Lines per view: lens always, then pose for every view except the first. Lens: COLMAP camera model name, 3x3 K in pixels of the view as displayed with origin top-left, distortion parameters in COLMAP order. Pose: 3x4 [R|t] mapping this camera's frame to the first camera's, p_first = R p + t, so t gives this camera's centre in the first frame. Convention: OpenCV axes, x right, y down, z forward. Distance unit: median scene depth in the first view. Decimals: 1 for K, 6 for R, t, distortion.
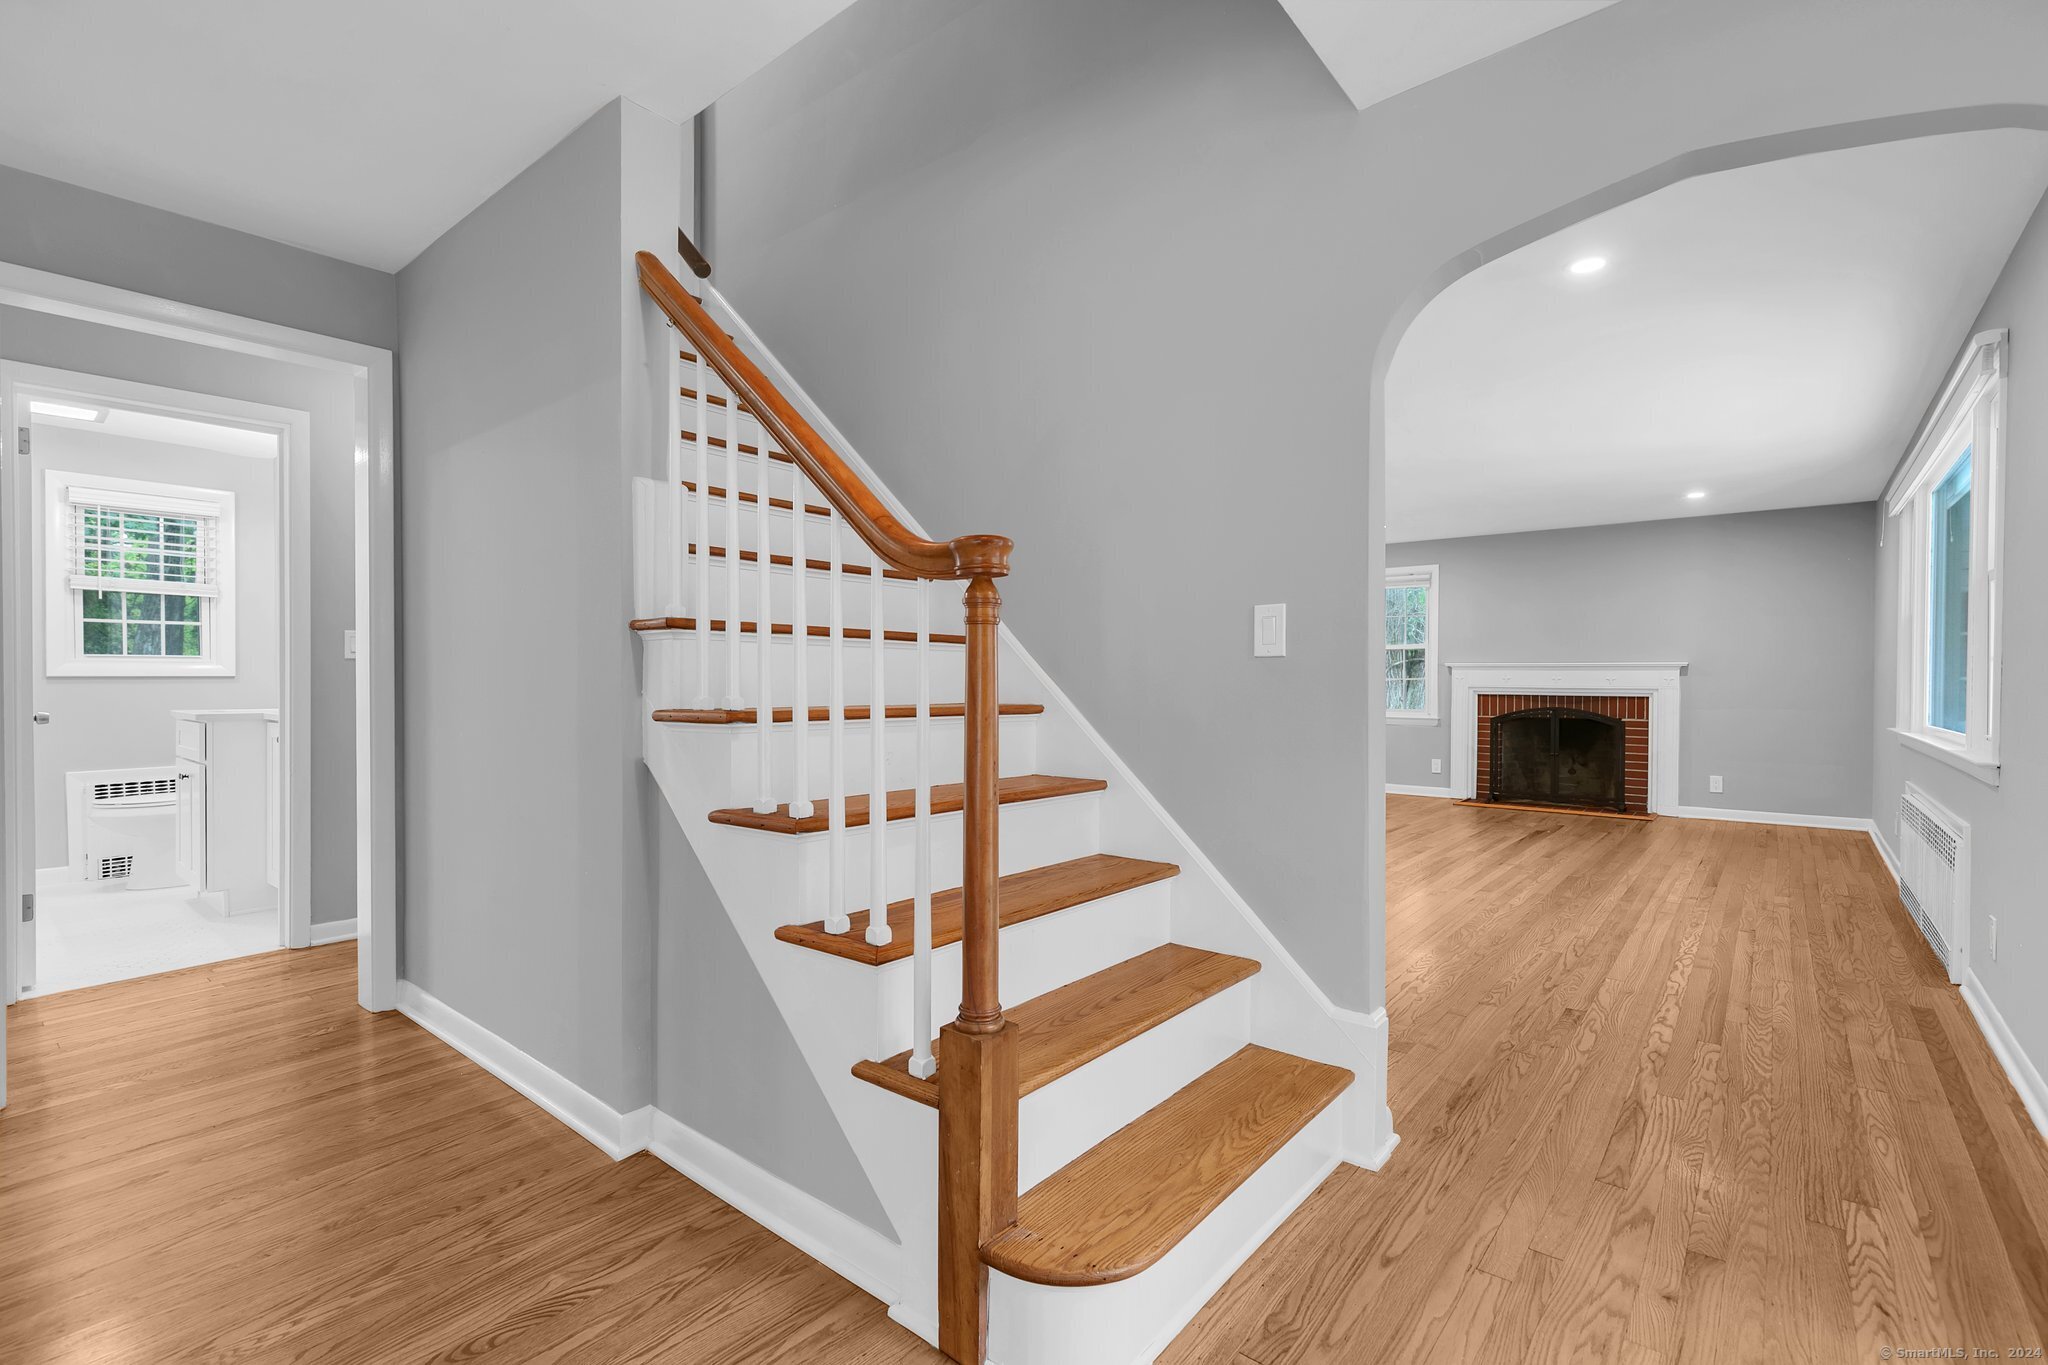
lens RADIAL K [[919.5, 0, 1038.5], [0, 919.5, 687.9], [0, 0, 1]] dist [0.013332, -0.002132]
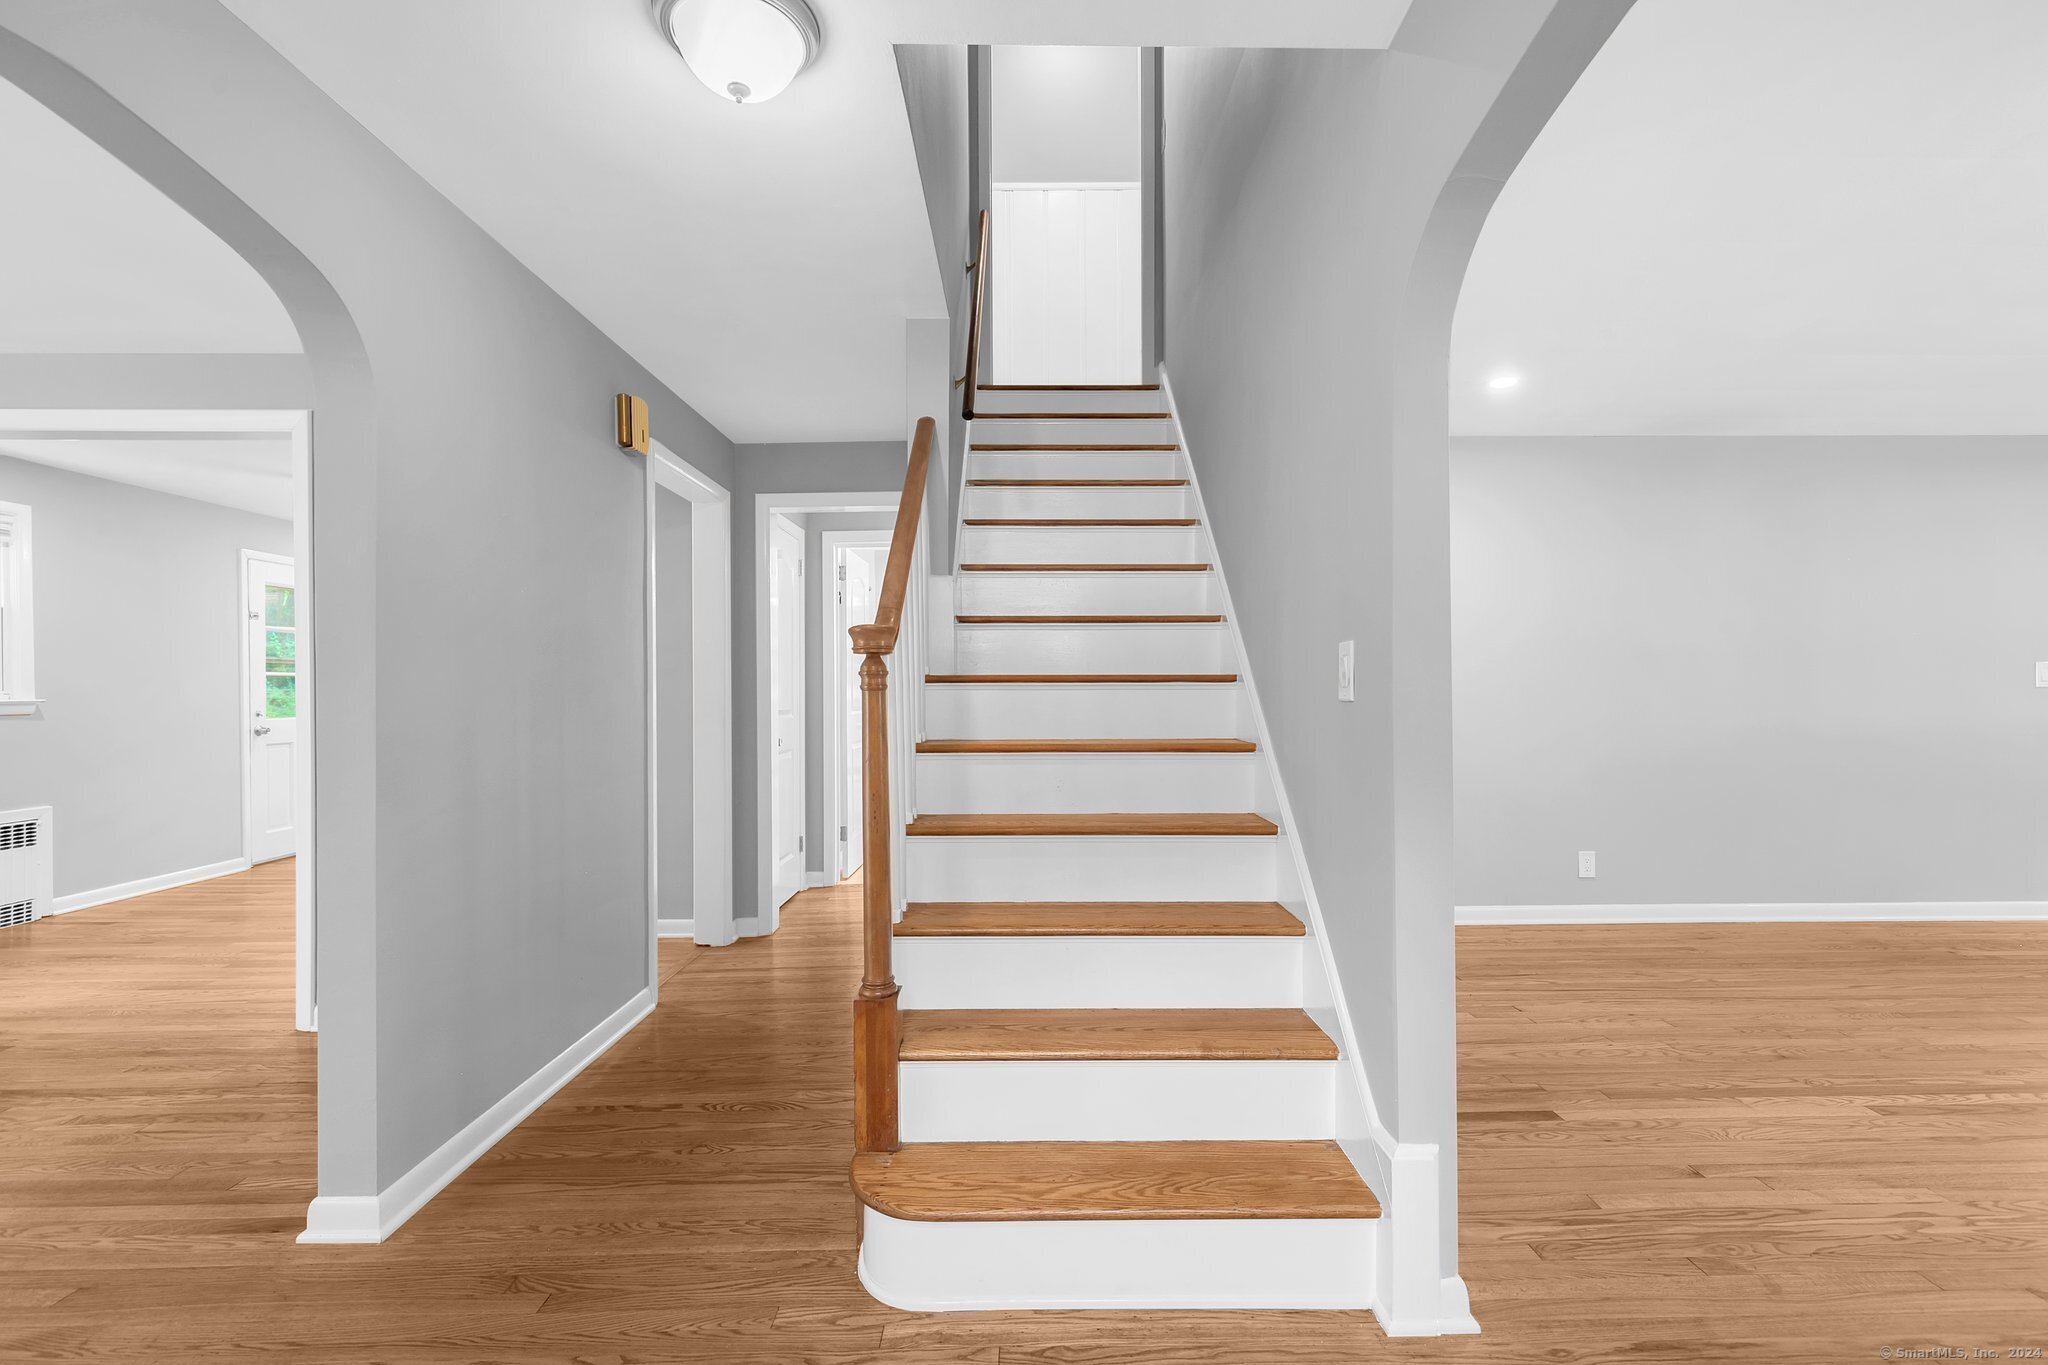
lens RADIAL K [[919.5, 0, 1038.5], [0, 919.5, 687.9], [0, 0, 1]] dist [0.013332, -0.002132]
pose [[0.643717, -0.008195, -0.765220, 0.228926], [0.001543, 0.999955, -0.009411, -0.012600], [0.765262, 0.004878, 0.643700, 0.065902]]
